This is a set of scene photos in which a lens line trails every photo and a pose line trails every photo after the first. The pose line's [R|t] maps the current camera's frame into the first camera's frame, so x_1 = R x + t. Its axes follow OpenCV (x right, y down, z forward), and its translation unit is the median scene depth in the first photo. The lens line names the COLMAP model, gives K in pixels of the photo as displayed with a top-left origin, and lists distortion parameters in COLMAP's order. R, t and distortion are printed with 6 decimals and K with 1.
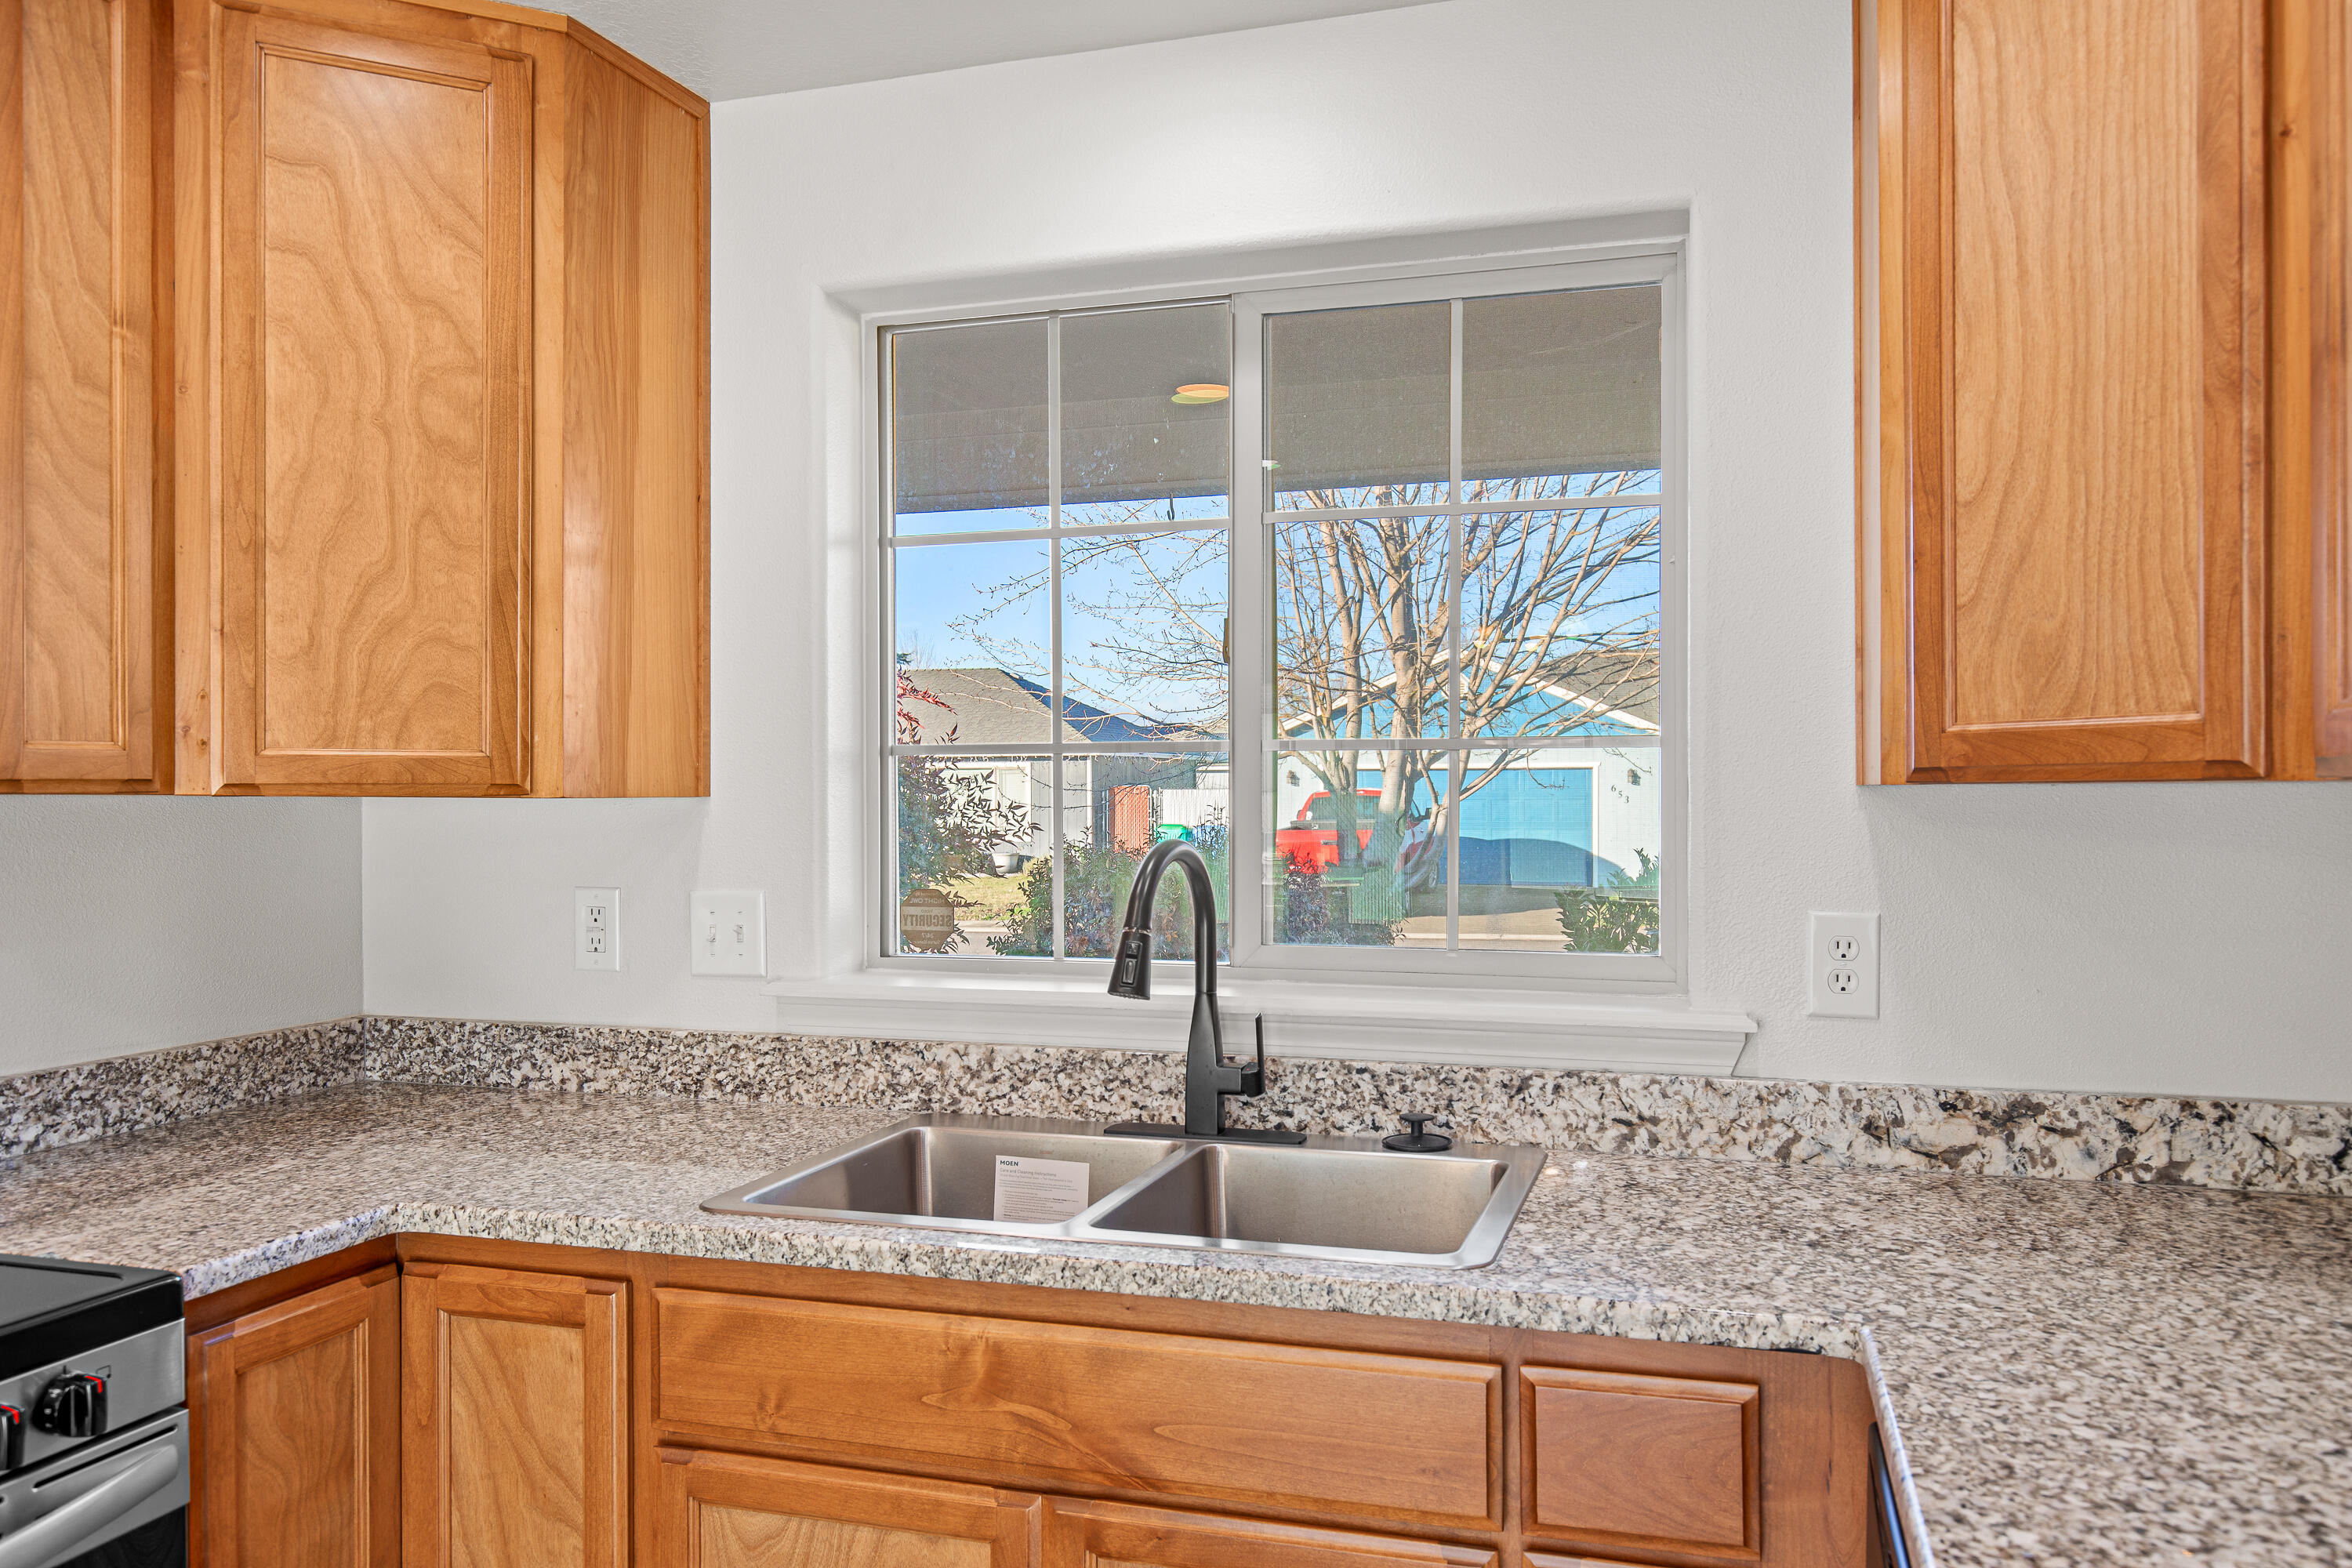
lens RADIAL K [[1717.8, 0, 1174.9], [0, 1717.8, 797.2], [0, 0, 1]] dist [-0.000652, 0.001155]
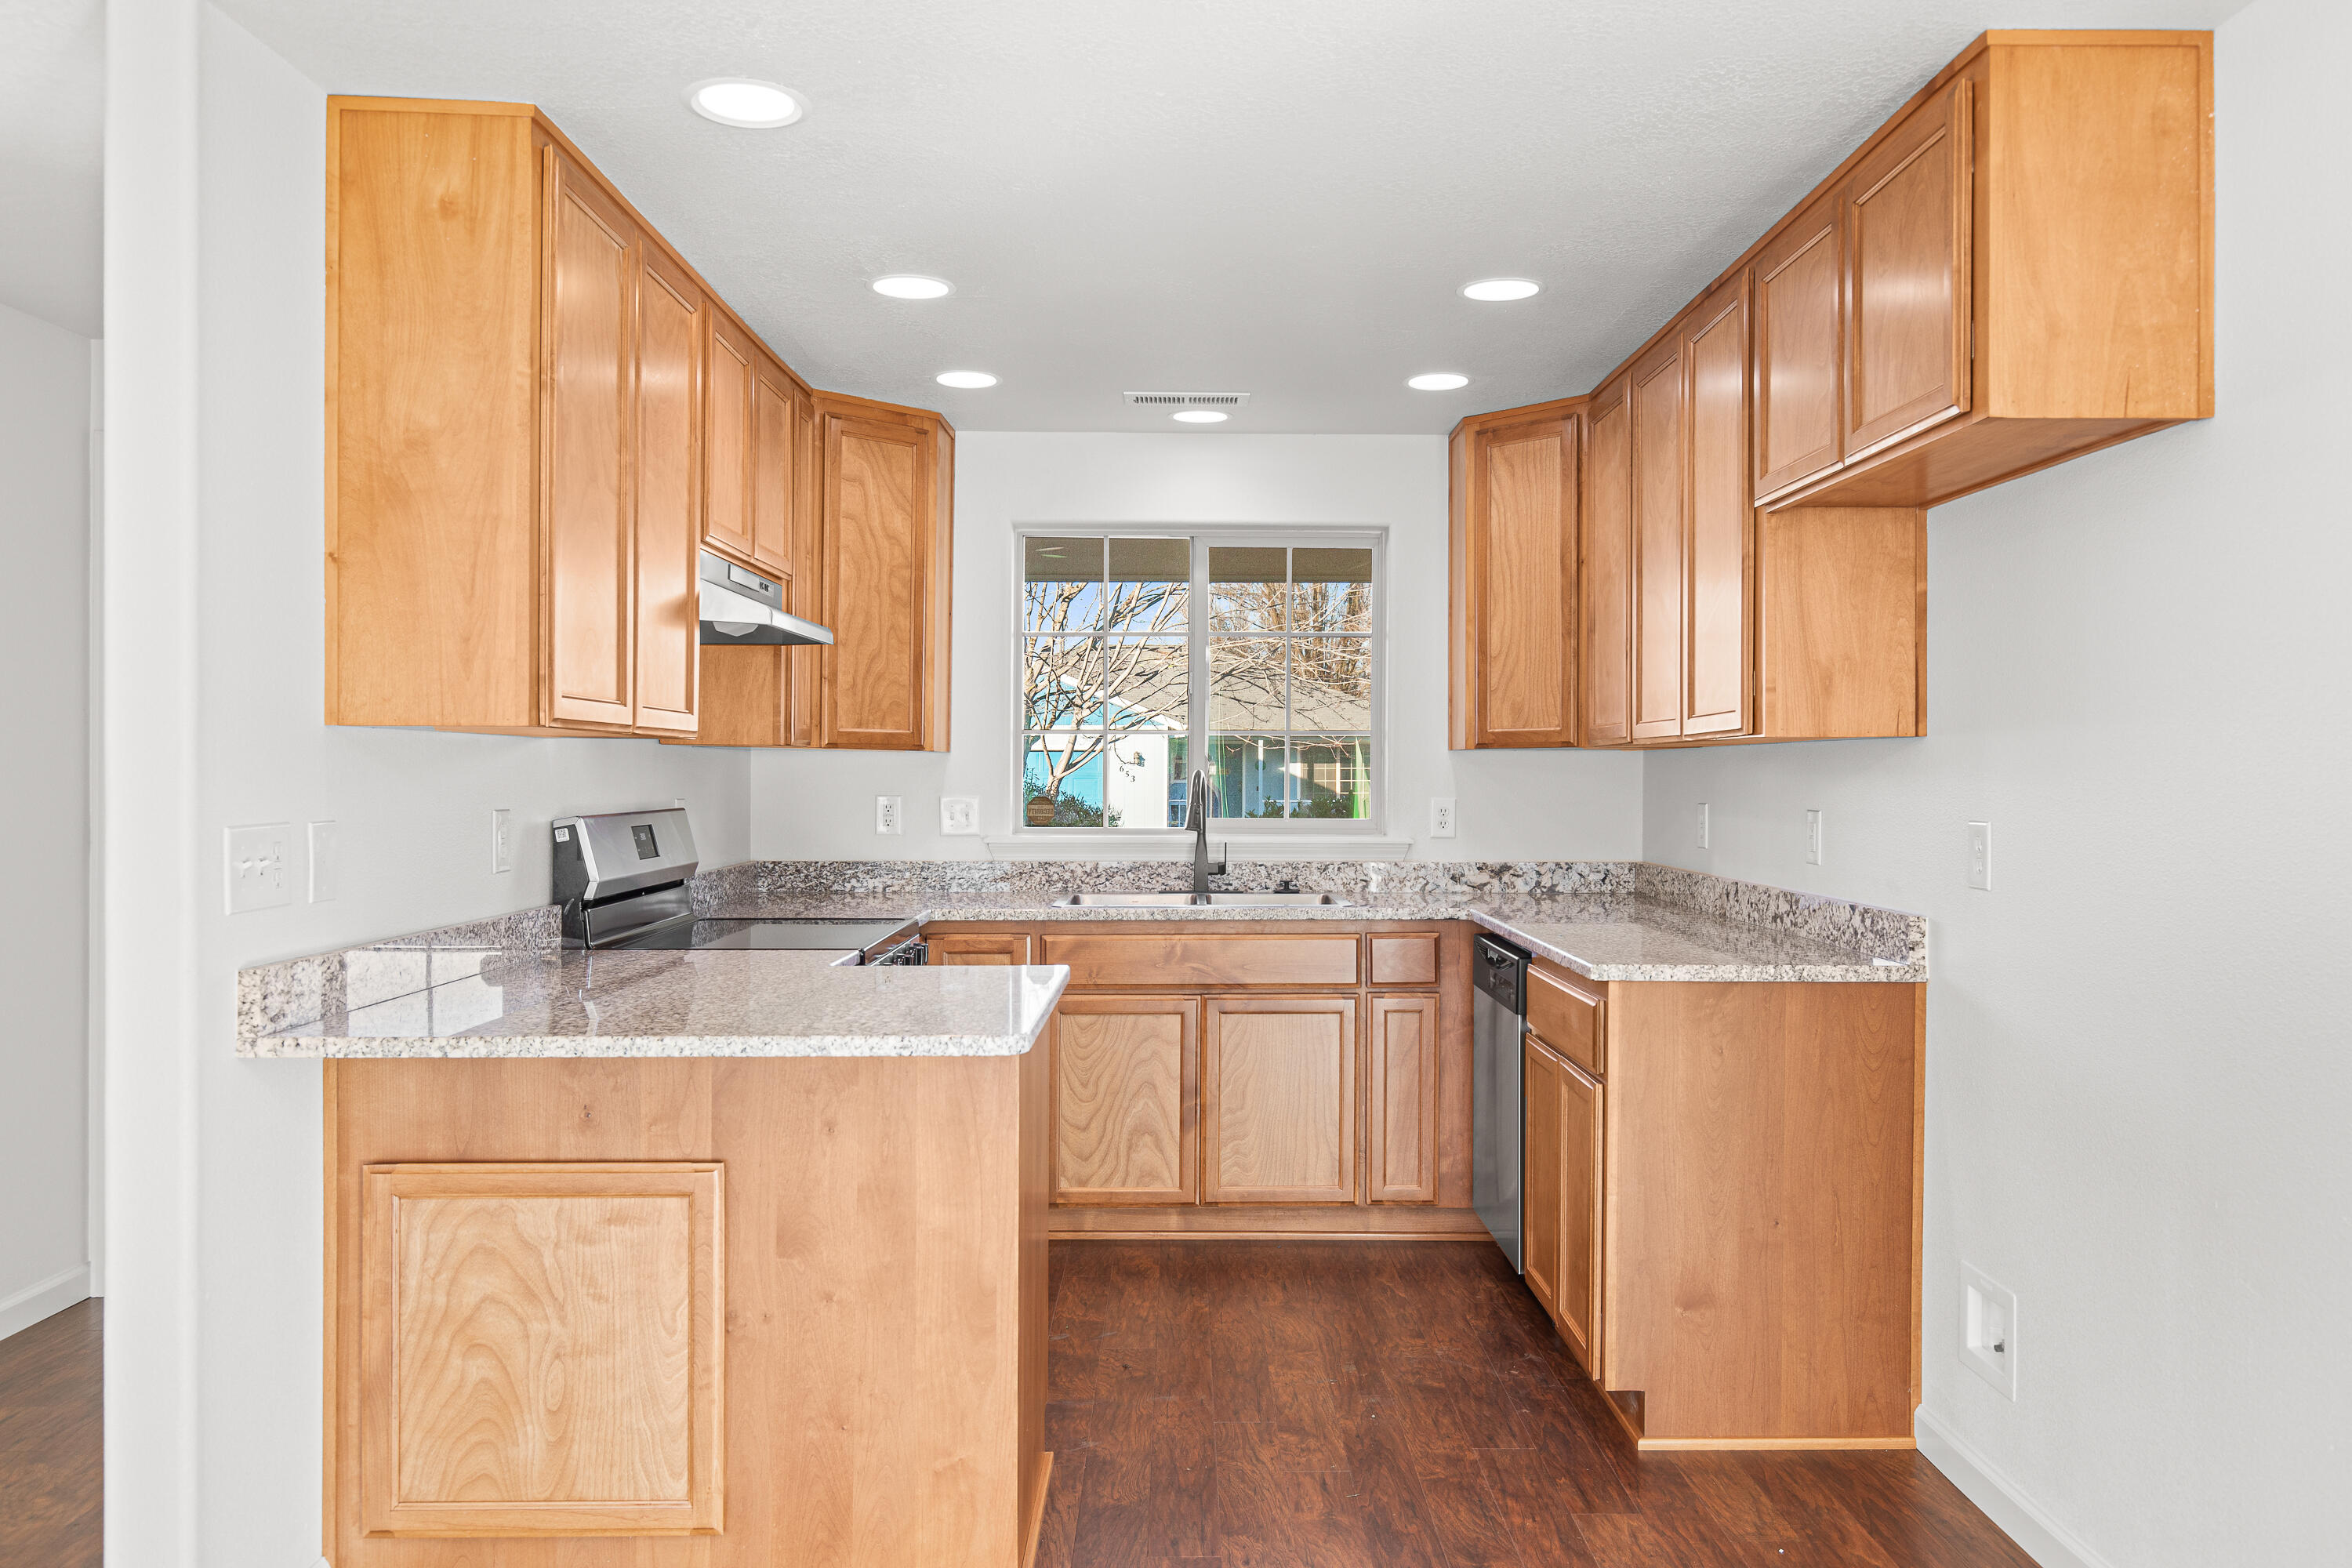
lens RADIAL K [[1760.4, 0, 1176.0], [0, 1760.4, 784.0], [0, 0, 1]] dist [0.005002, -0.002237]
pose [[0.951358, 0.004137, 0.308060, -0.822298], [-0.004531, 0.999990, 0.000564, 0.044154], [-0.308055, -0.001933, 0.951367, -1.426344]]
